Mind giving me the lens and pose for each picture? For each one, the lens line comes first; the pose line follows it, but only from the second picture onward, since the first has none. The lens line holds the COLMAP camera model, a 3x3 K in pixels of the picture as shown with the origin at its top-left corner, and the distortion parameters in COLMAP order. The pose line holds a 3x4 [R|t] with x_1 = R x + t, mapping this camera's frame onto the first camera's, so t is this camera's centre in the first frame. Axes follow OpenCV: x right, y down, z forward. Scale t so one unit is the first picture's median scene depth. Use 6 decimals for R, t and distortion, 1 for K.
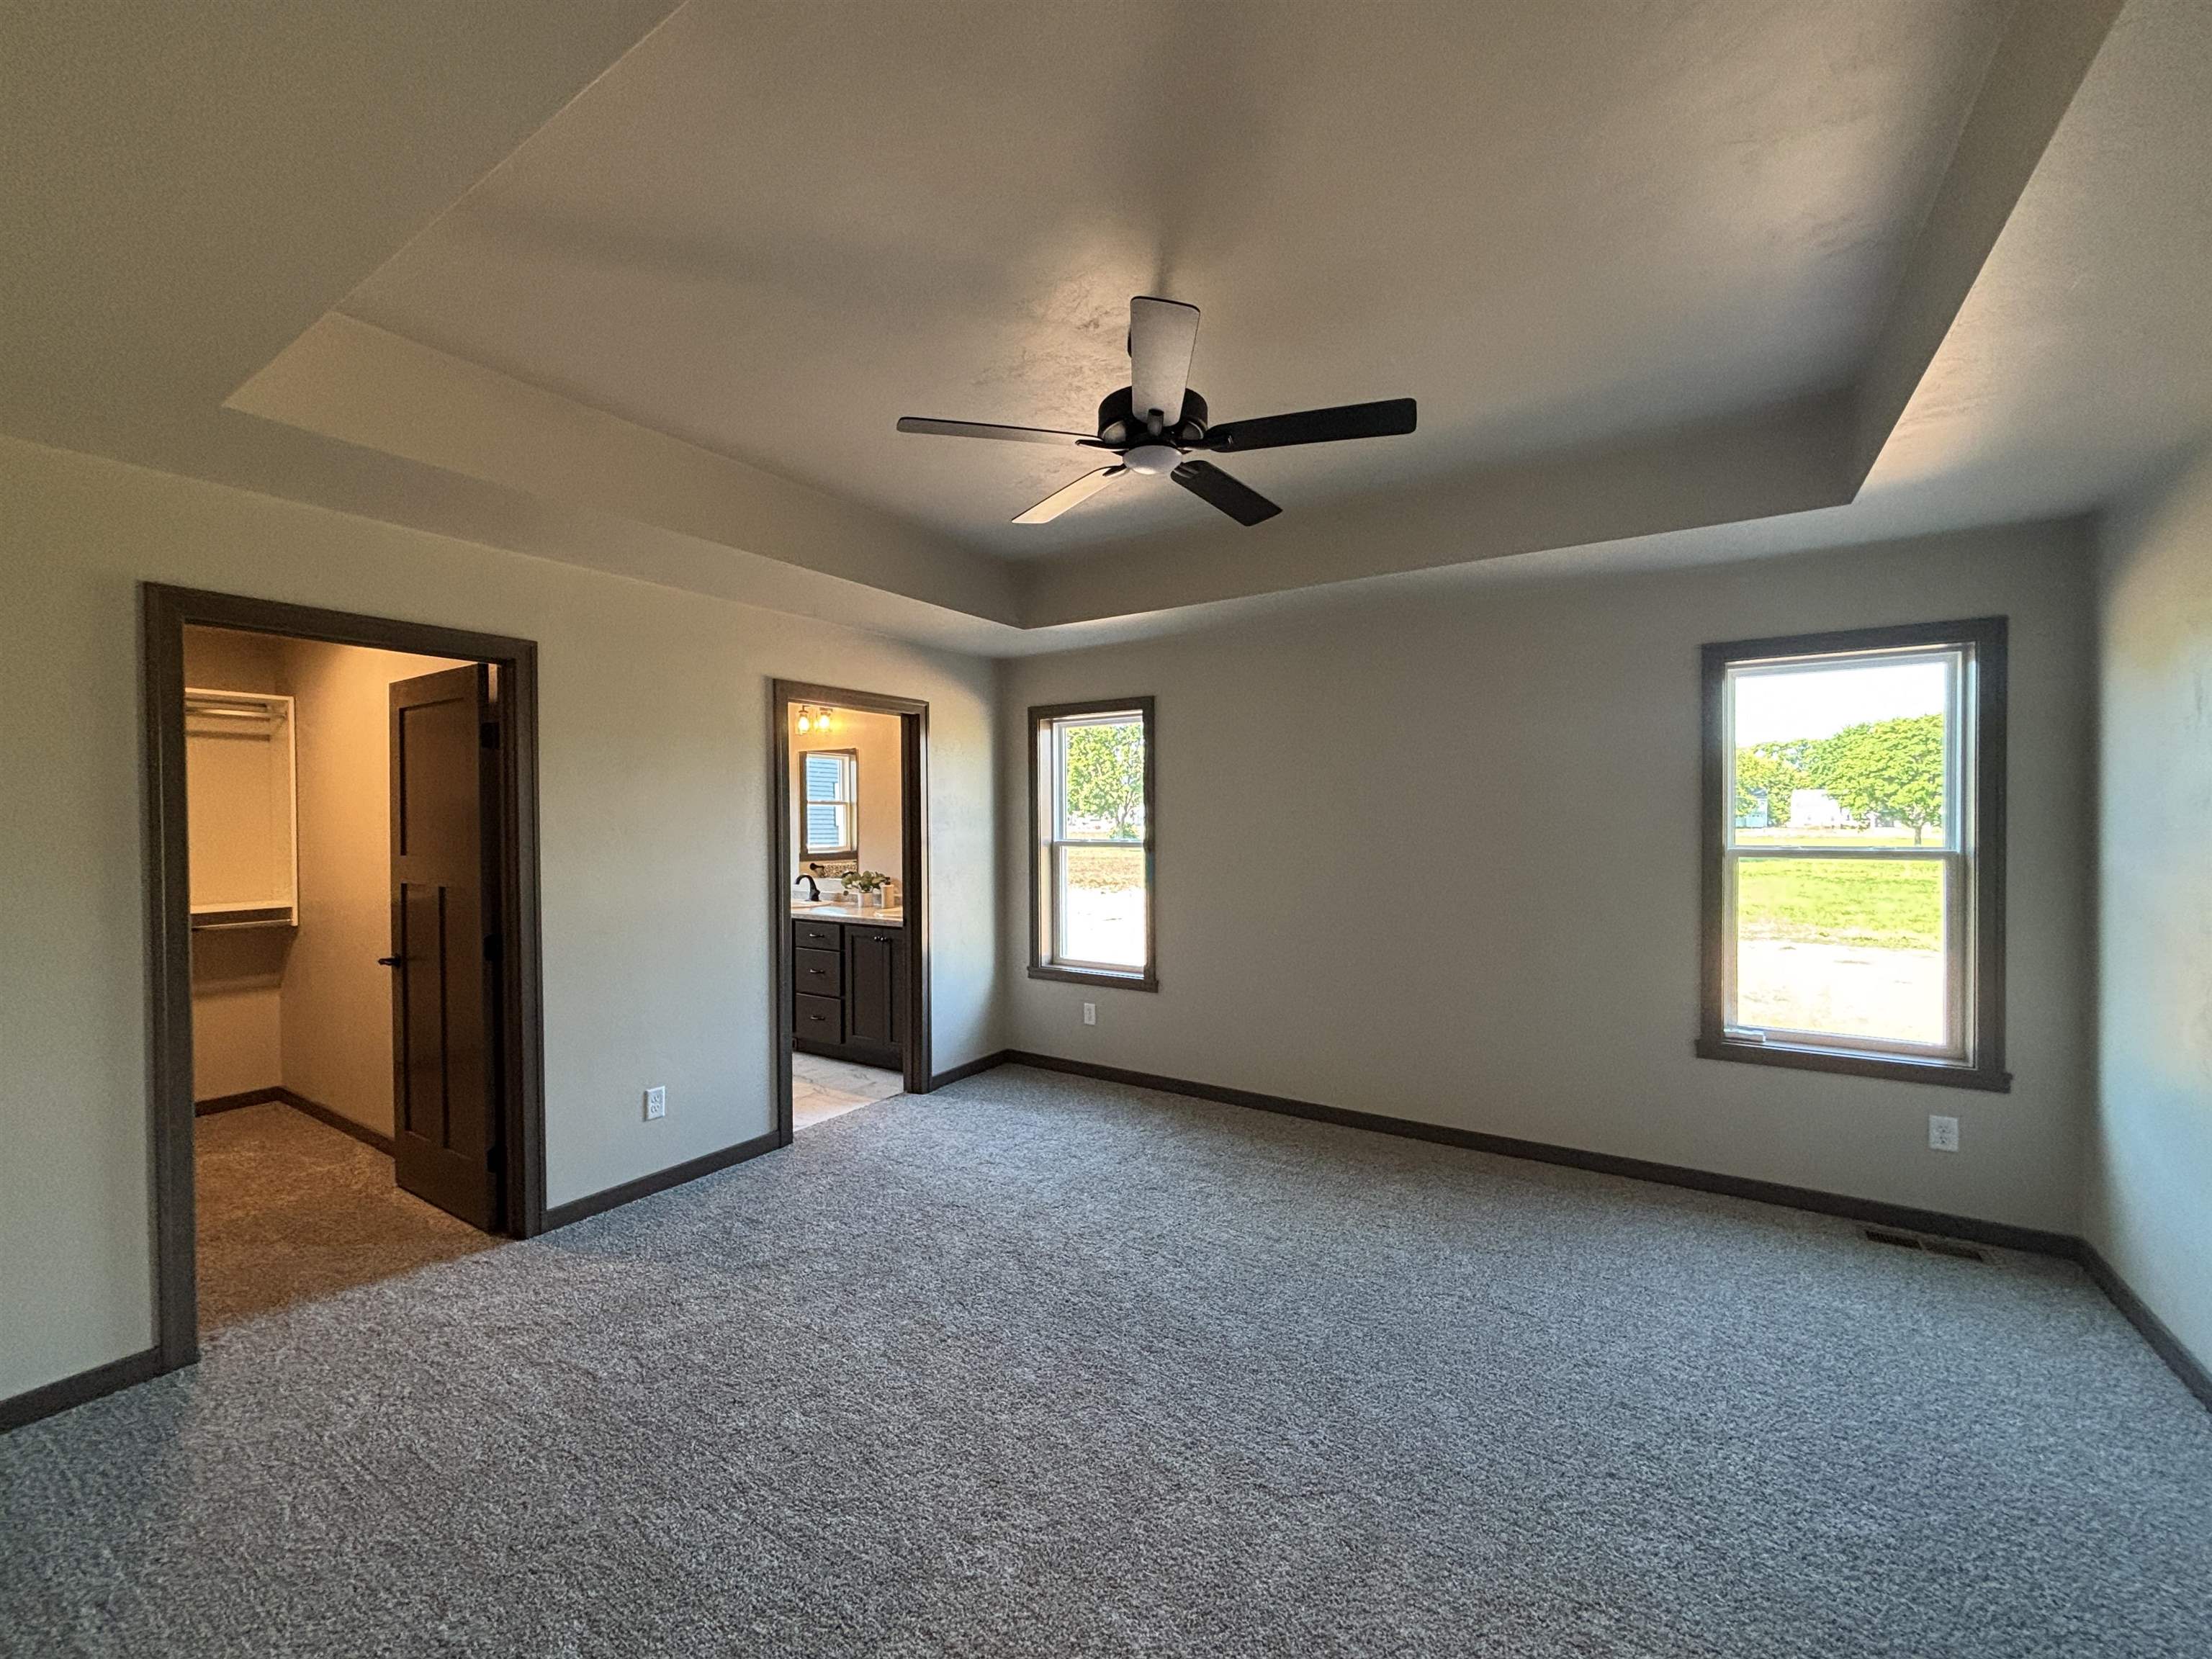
lens RADIAL K [[892.5, 0, 1108.6], [0, 892.5, 839.7], [0, 0, 1]] dist [0.000700, -0.000003]
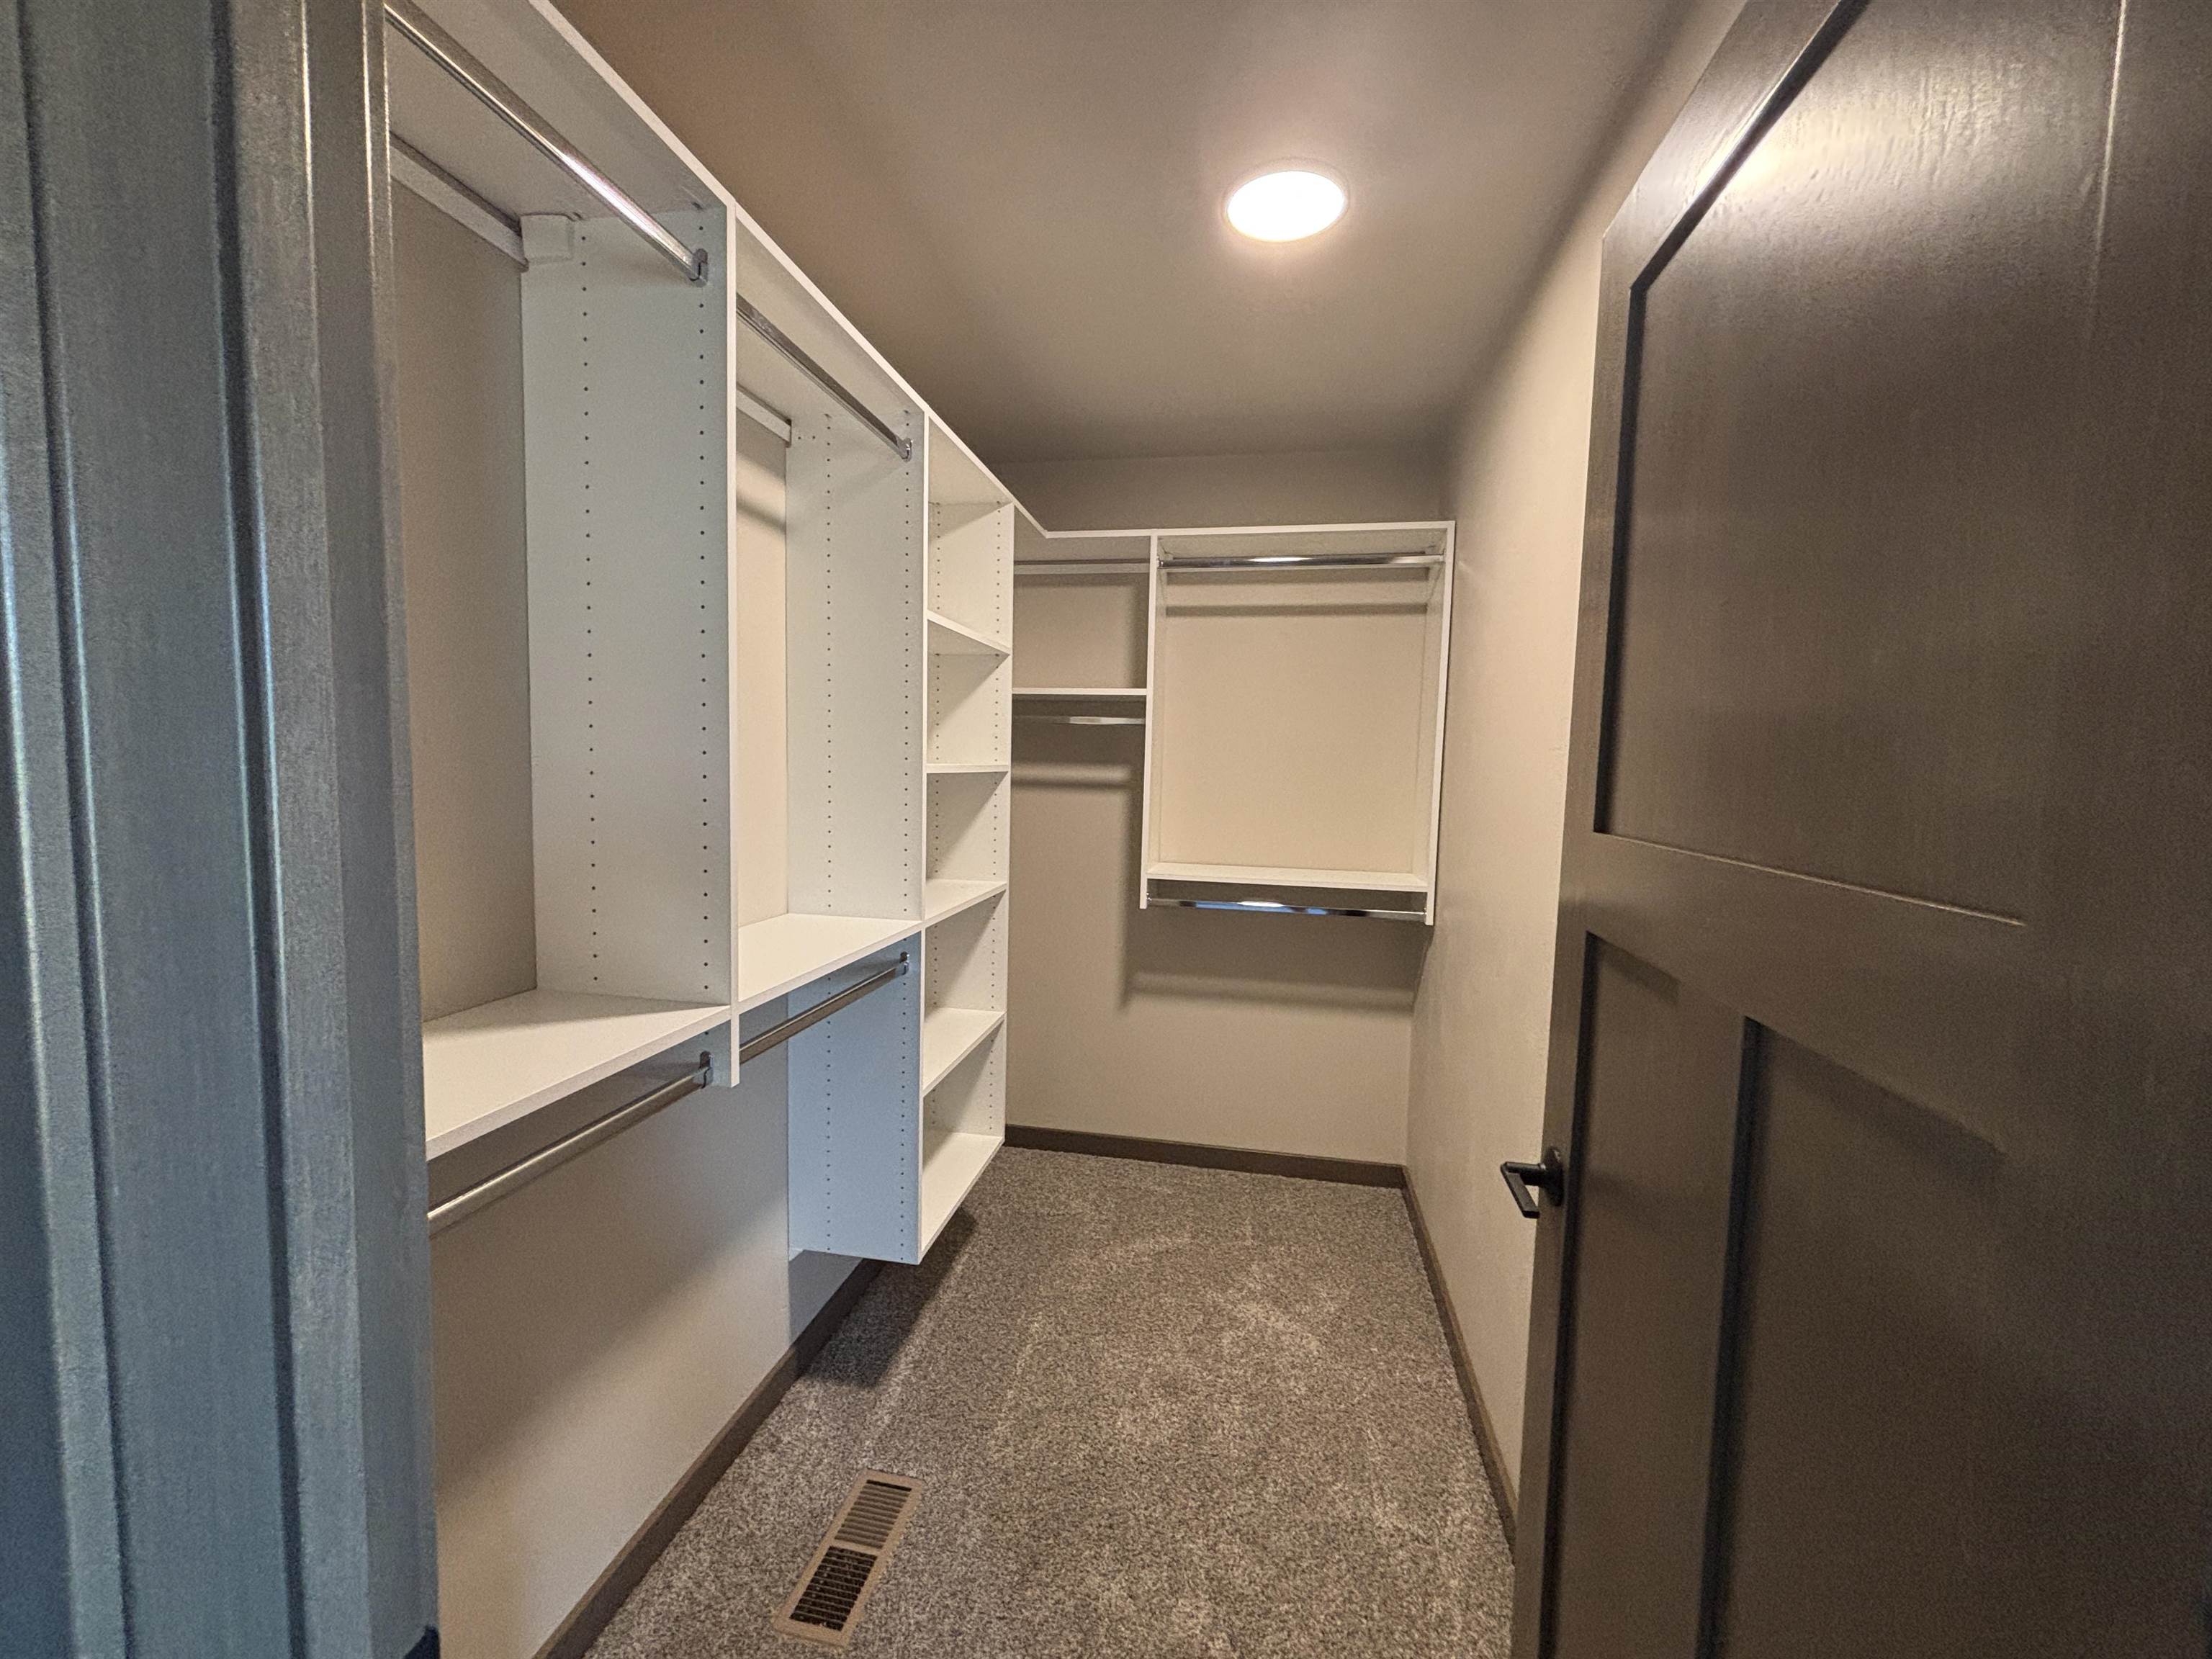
lens RADIAL K [[892.5, 0, 1110.3], [0, 892.5, 830.4], [0, 0, 1]] dist [0.000700, -0.000003]
pose [[0.381111, 0.085727, -0.920546, -0.457344], [-0.040862, 0.996281, 0.075862, -0.000325], [0.923626, 0.008703, 0.383197, 0.580745]]
